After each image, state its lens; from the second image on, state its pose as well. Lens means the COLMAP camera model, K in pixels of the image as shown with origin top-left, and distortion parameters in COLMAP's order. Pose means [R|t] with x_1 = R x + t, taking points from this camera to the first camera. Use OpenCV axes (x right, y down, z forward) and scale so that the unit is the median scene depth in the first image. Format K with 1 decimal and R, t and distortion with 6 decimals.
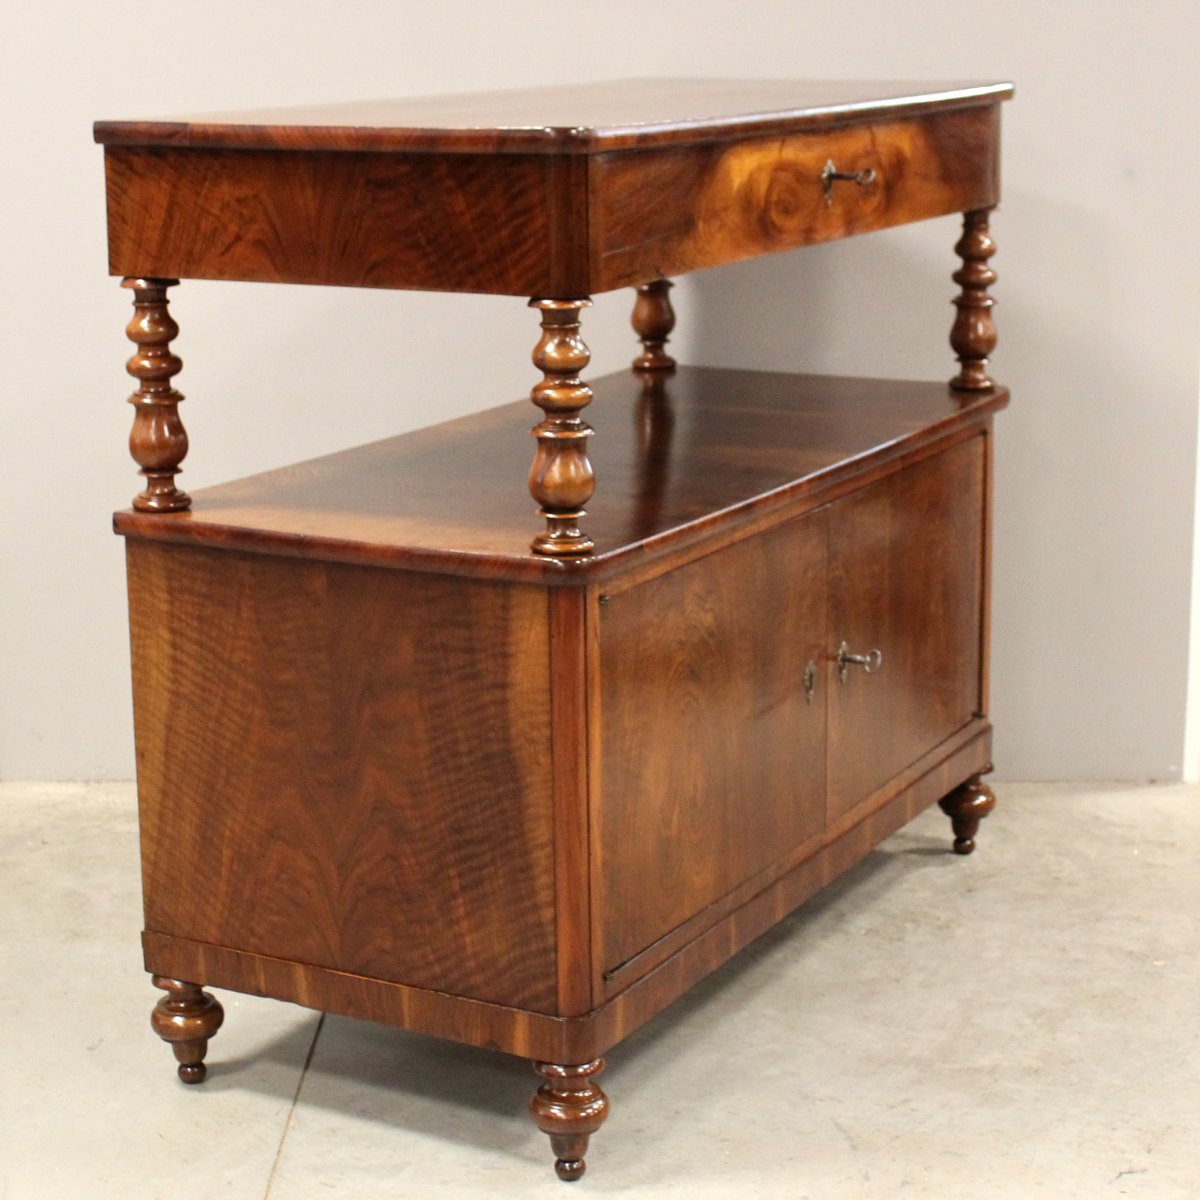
lens RADIAL K [[2642.9, 0, 600.0], [0, 2642.9, 600.0], [0, 0, 1]] dist [-0.287163, 0.568464]
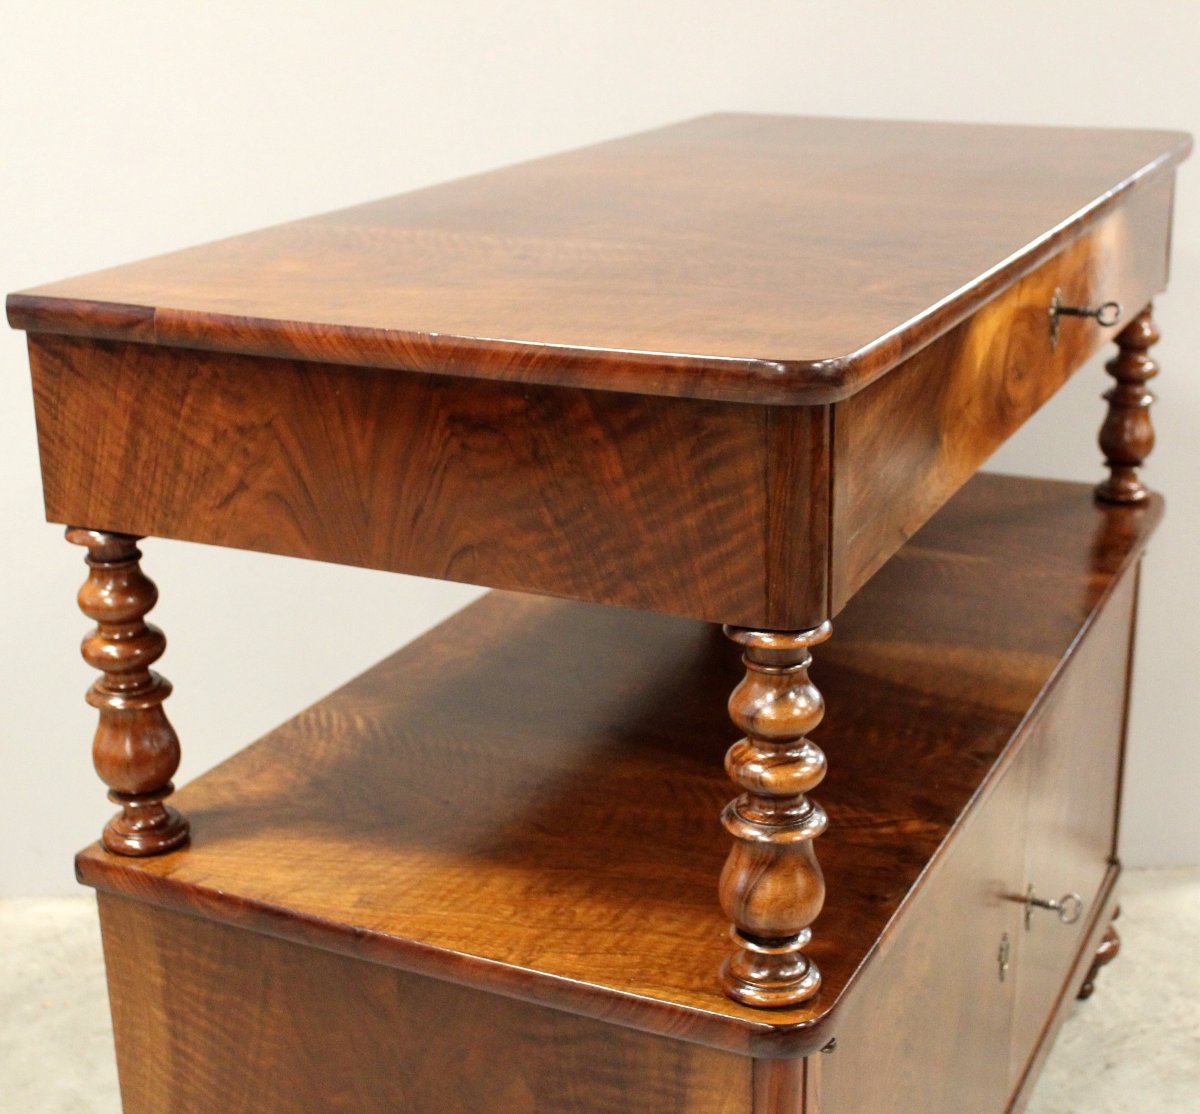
lens RADIAL K [[1915.4, 0, 600.0], [0, 1915.4, 557.0], [0, 0, 1]] dist [-0.142262, 0.117099]
pose [[0.998843, -0.019999, 0.043742, -0.070359], [0.015905, 0.995630, 0.092018, -0.158587], [-0.045391, -0.091216, 0.994796, 0.520996]]
